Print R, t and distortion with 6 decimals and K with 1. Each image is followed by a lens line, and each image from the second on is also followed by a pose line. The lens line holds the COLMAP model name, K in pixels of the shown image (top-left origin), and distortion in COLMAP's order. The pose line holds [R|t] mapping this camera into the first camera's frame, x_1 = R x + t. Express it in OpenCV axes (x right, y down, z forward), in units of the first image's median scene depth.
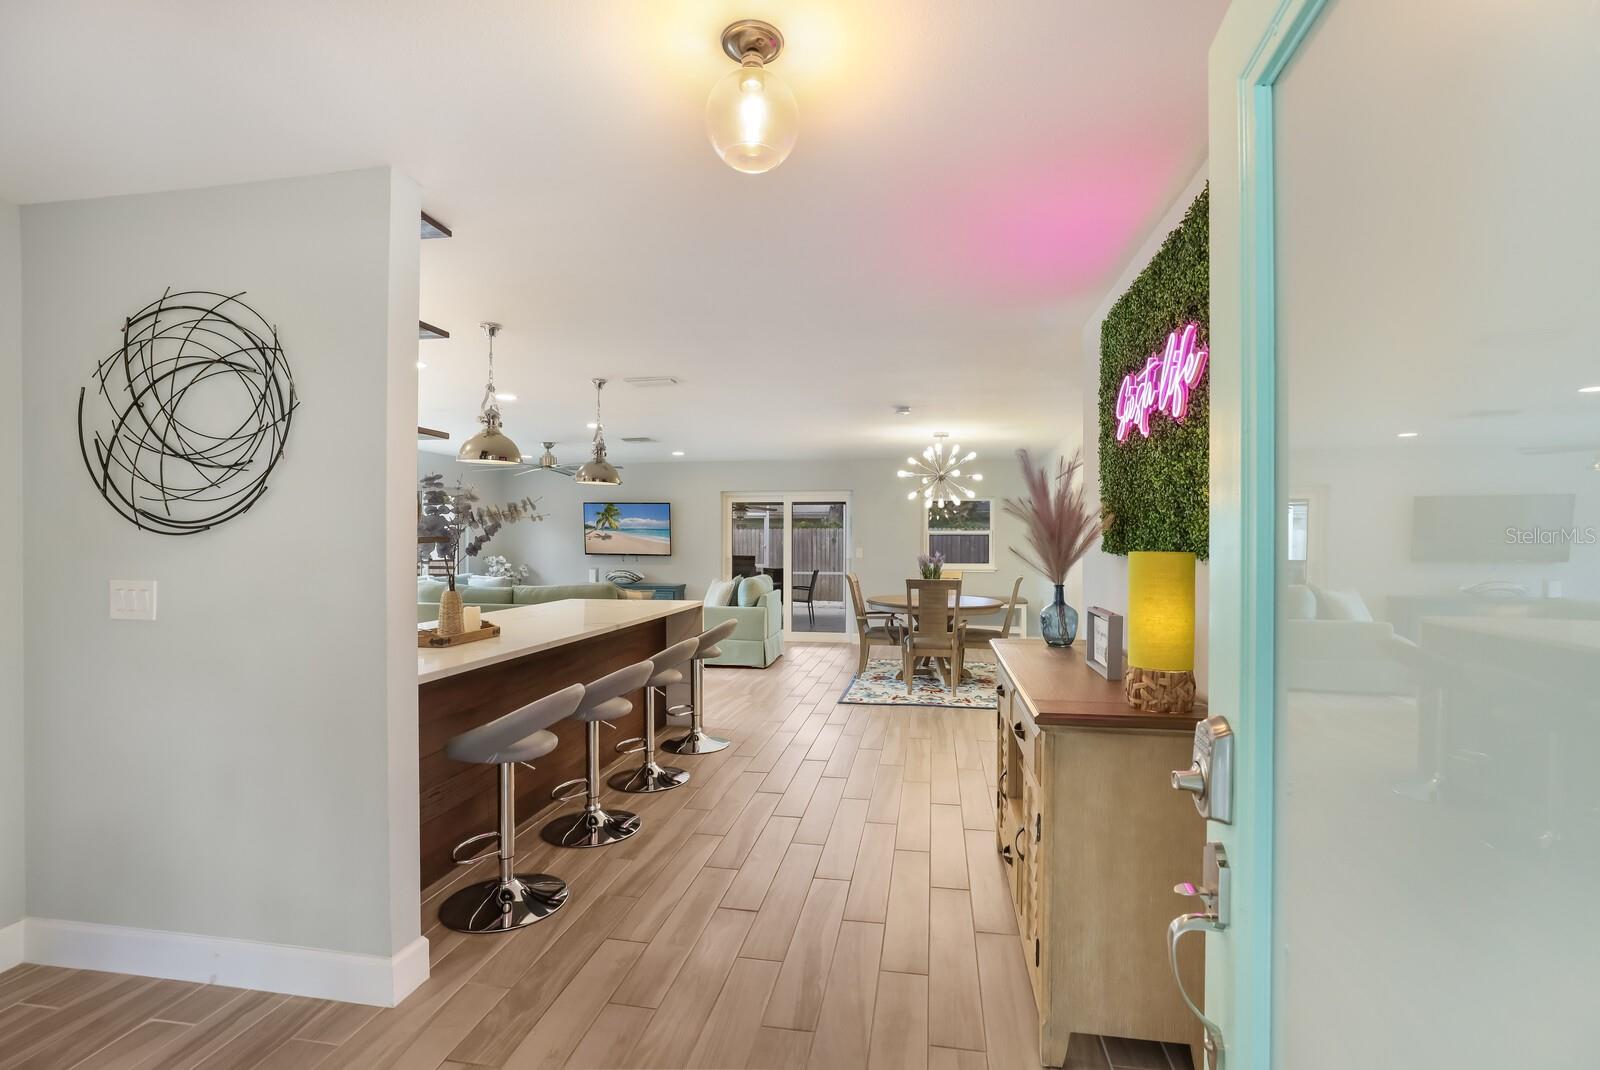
lens RADIAL K [[726.2, 0, 799.6], [0, 726.2, 541.5], [0, 0, 1]] dist [-0.024743, 0.006488]
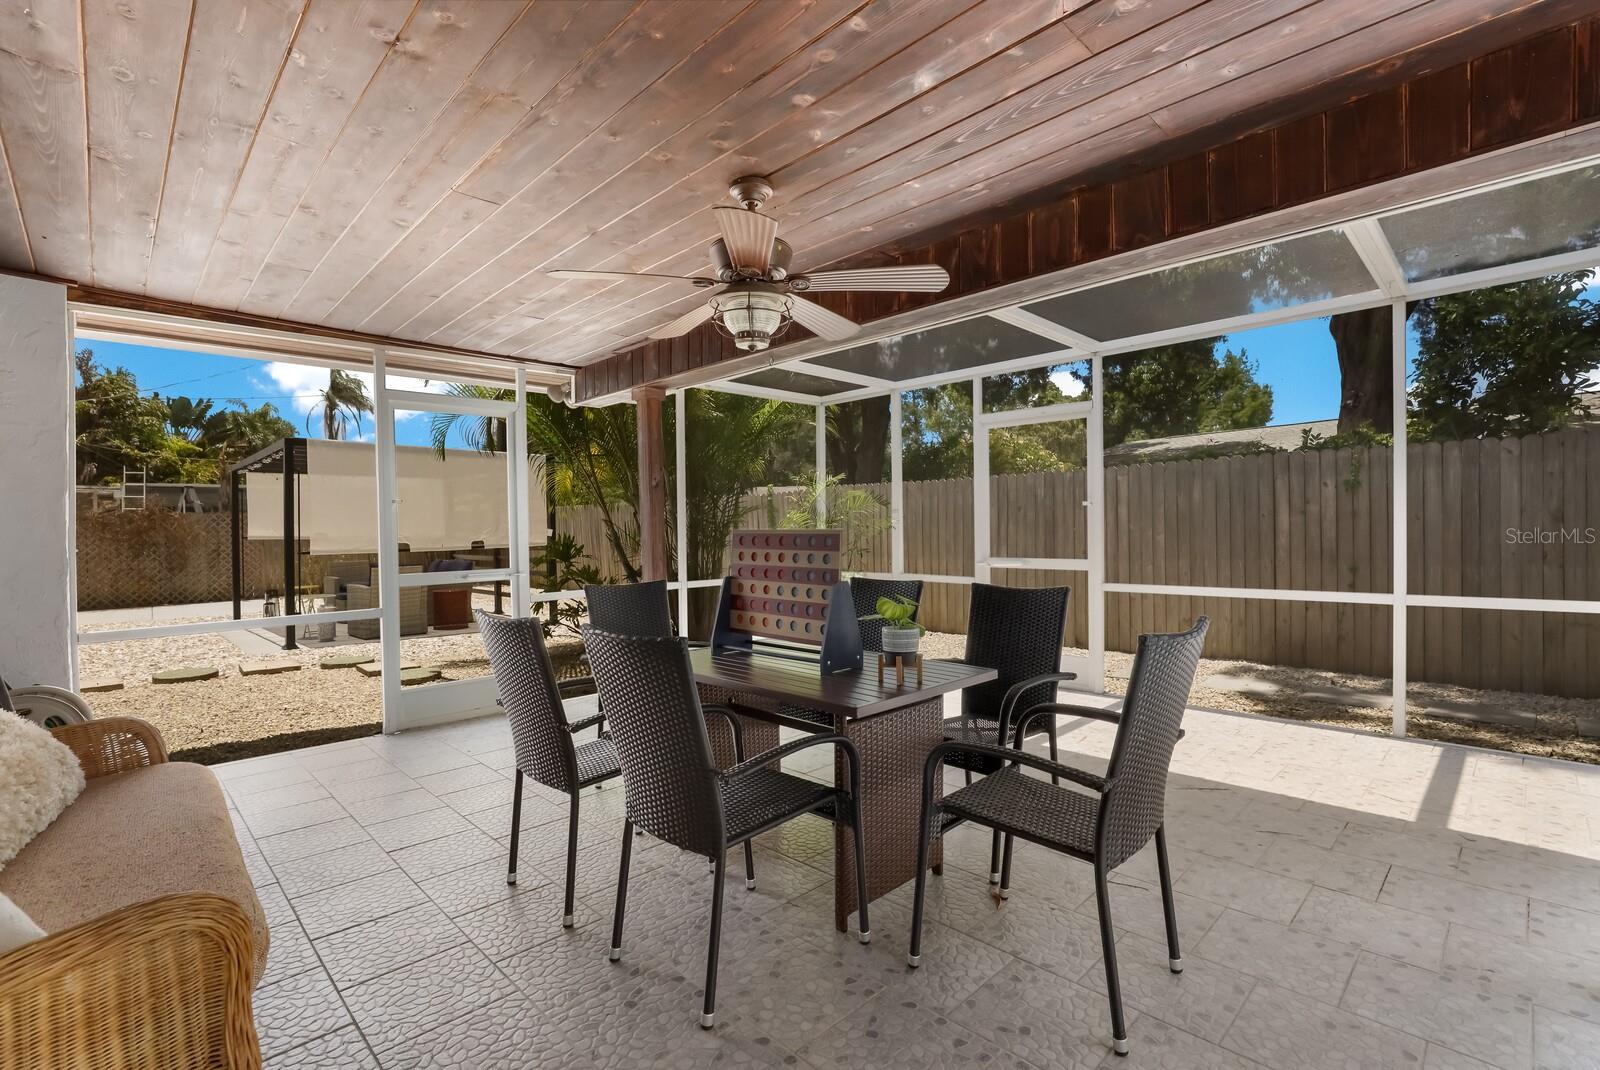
lens RADIAL K [[726.2, 0, 815.0], [0, 726.2, 542.1], [0, 0, 1]] dist [-0.024743, 0.006488]
pose [[0.820058, -0.004852, -0.572259, 0.078623], [0.018126, 0.999683, 0.017499, 0.034318], [0.571993, -0.024722, 0.819886, 1.443263]]
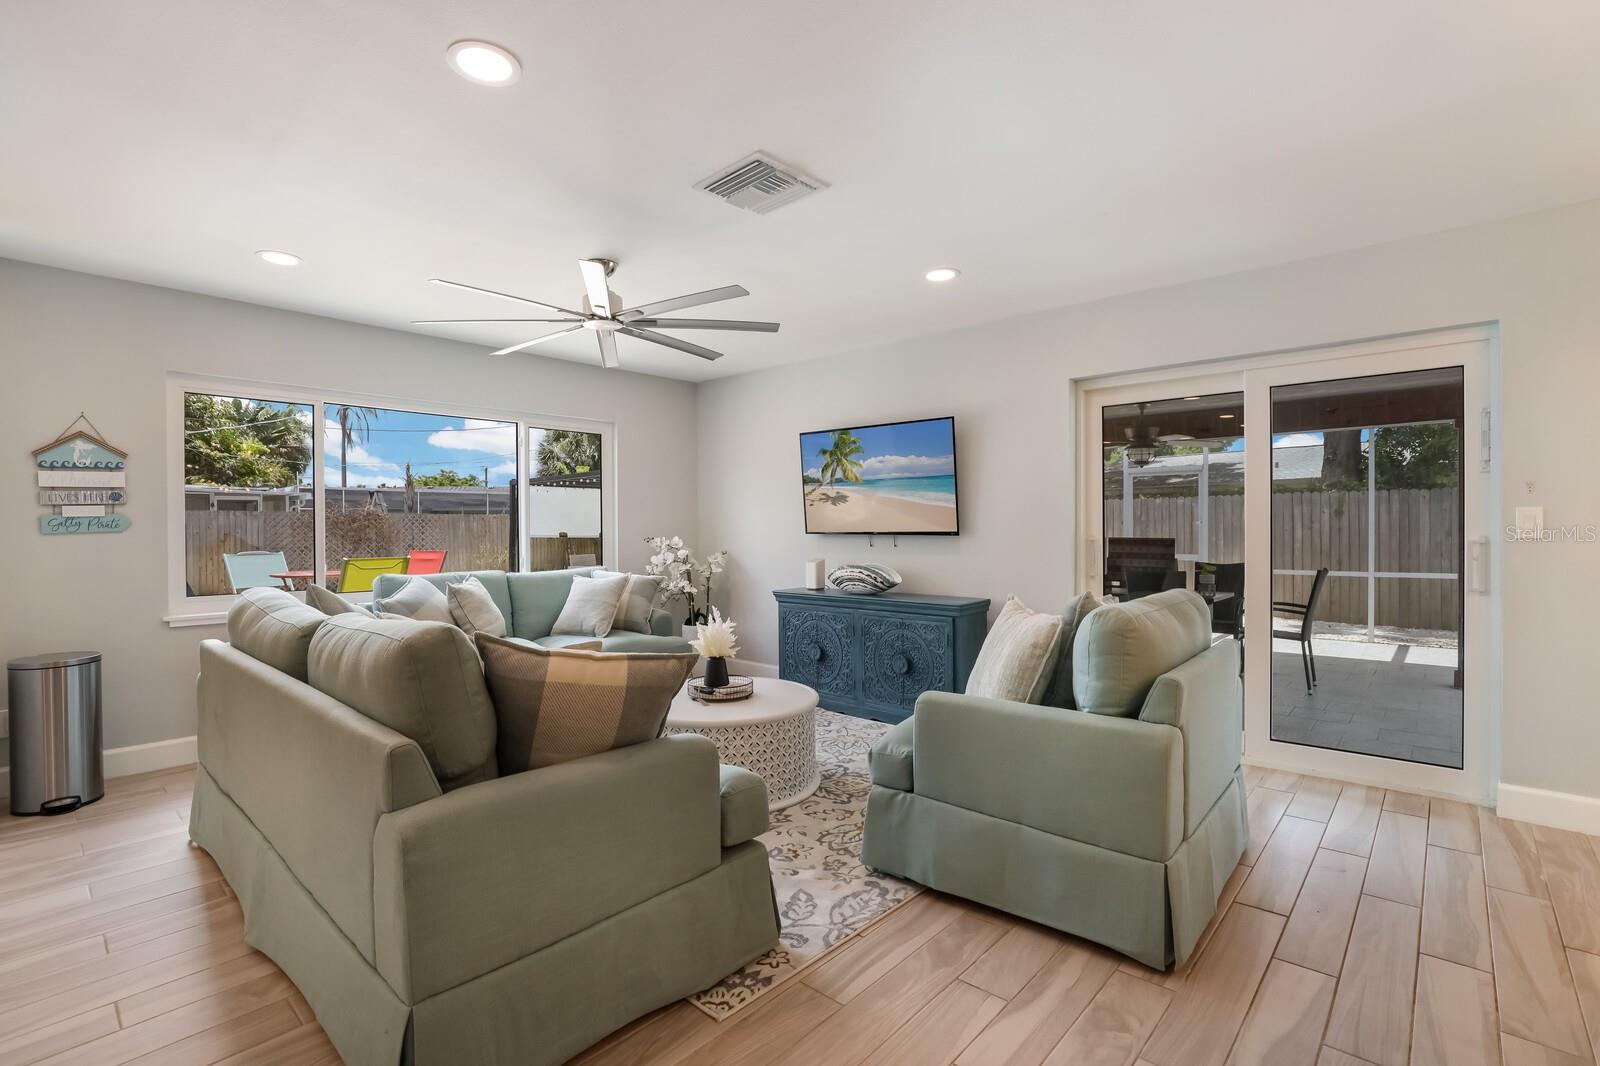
lens RADIAL K [[726.2, 0, 813.7], [0, 726.2, 539.8], [0, 0, 1]] dist [-0.024743, 0.006488]
pose [[0.851996, 0.000420, -0.523548, -0.023483], [0.007790, 0.999879, 0.013480, 0.020882], [0.523491, -0.015563, 0.851889, 0.749939]]
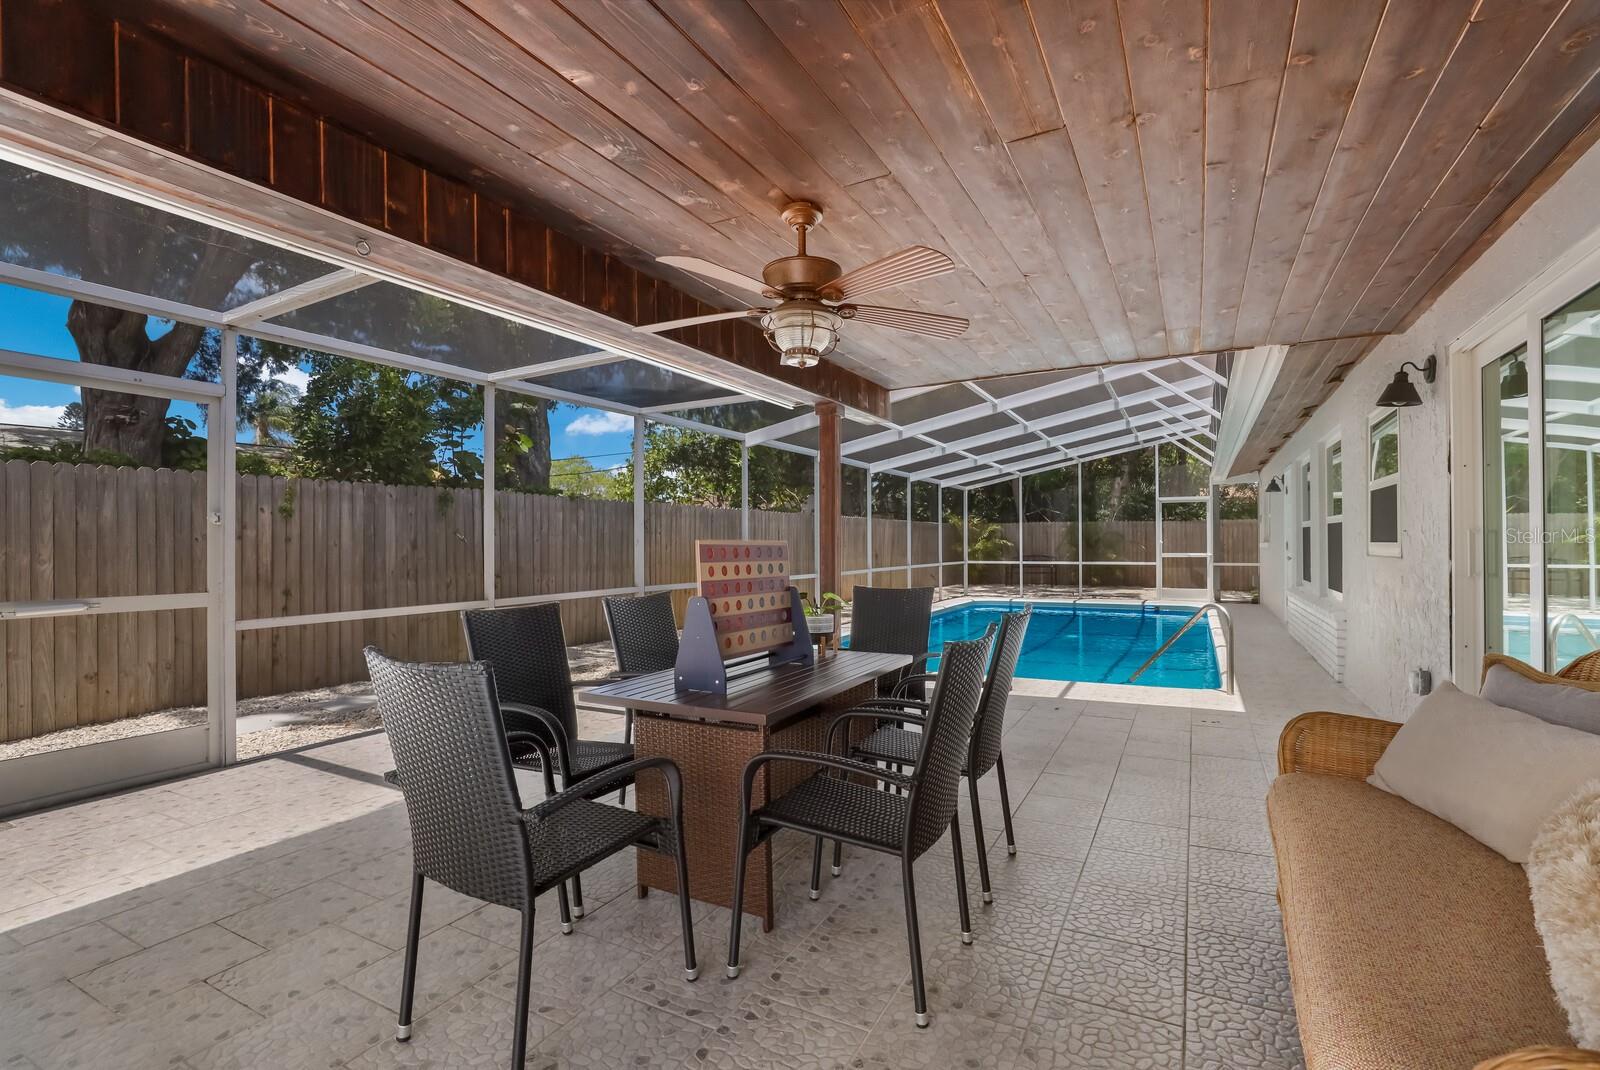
lens RADIAL K [[726.2, 0, 805.3], [0, 726.2, 544.8], [0, 0, 1]] dist [-0.024743, 0.006488]
pose [[0.315134, -0.006764, 0.949023, -0.483368], [0.008323, 0.999956, 0.004363, 0.034822], [-0.949011, 0.006524, 0.315176, 1.598009]]
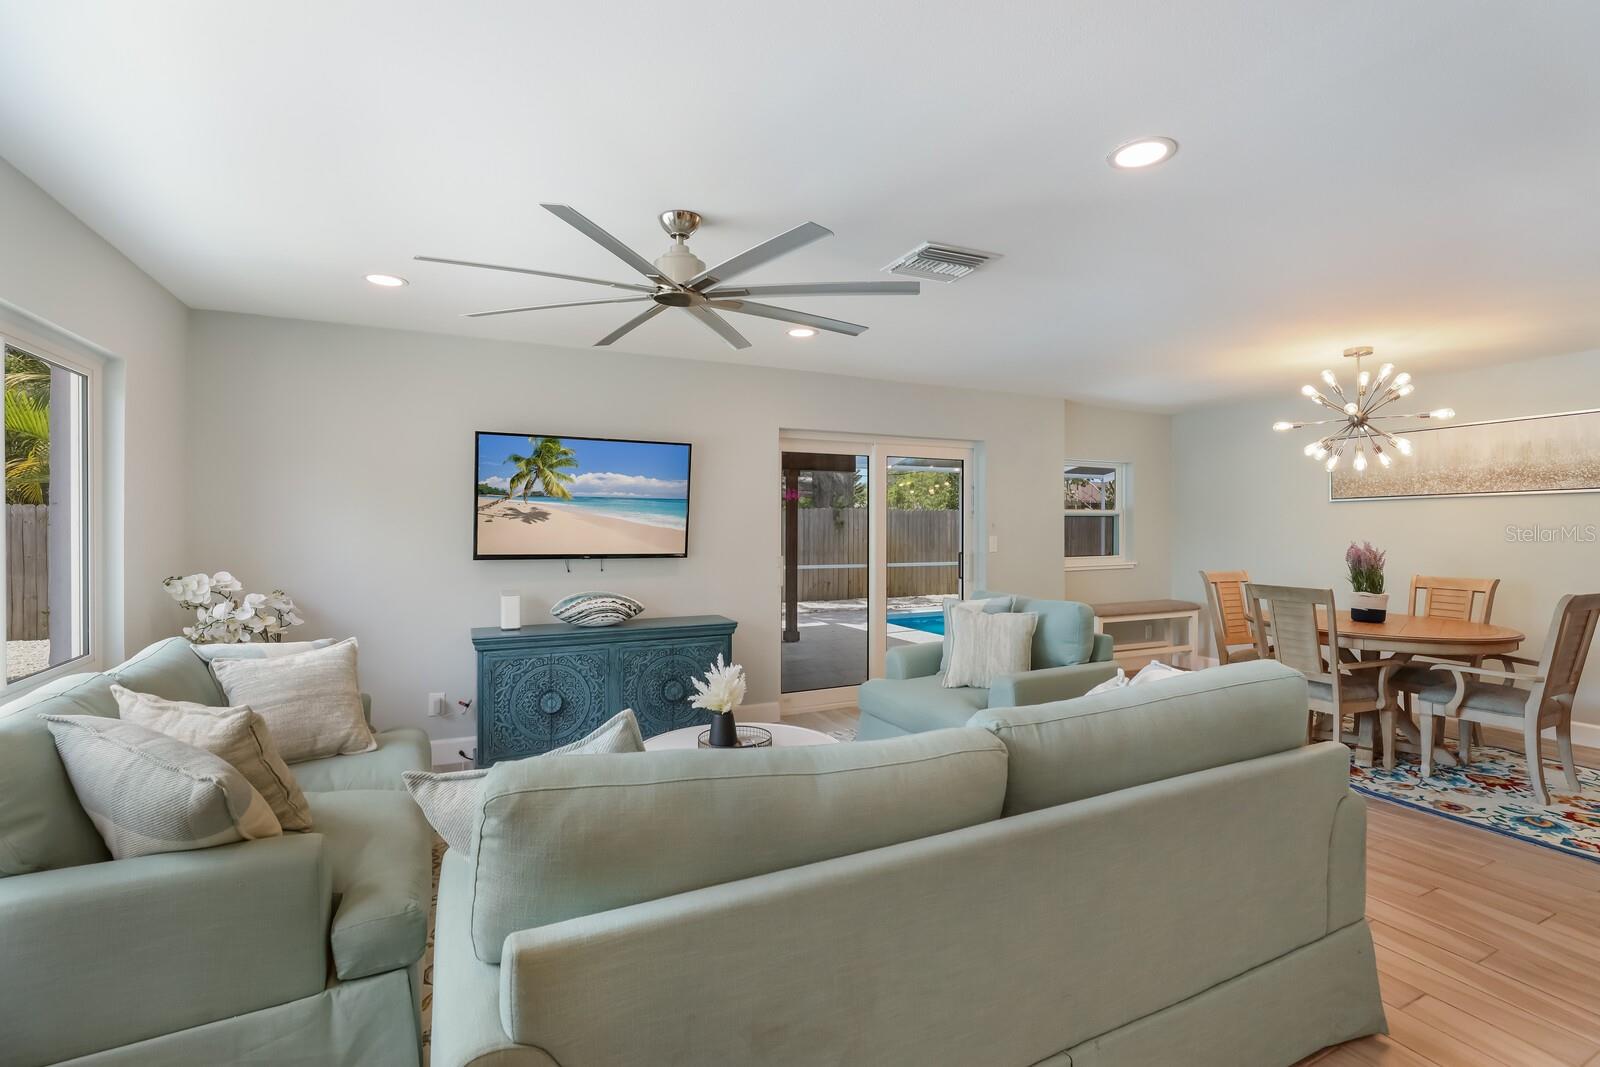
lens RADIAL K [[726.2, 0, 807.3], [0, 726.2, 520.2], [0, 0, 1]] dist [-0.024743, 0.006488]
pose [[0.805240, 0.001771, 0.592946, -0.519172], [0.000544, 0.999993, -0.003726, -0.002826], [-0.592948, 0.003323, 0.805234, 0.759513]]
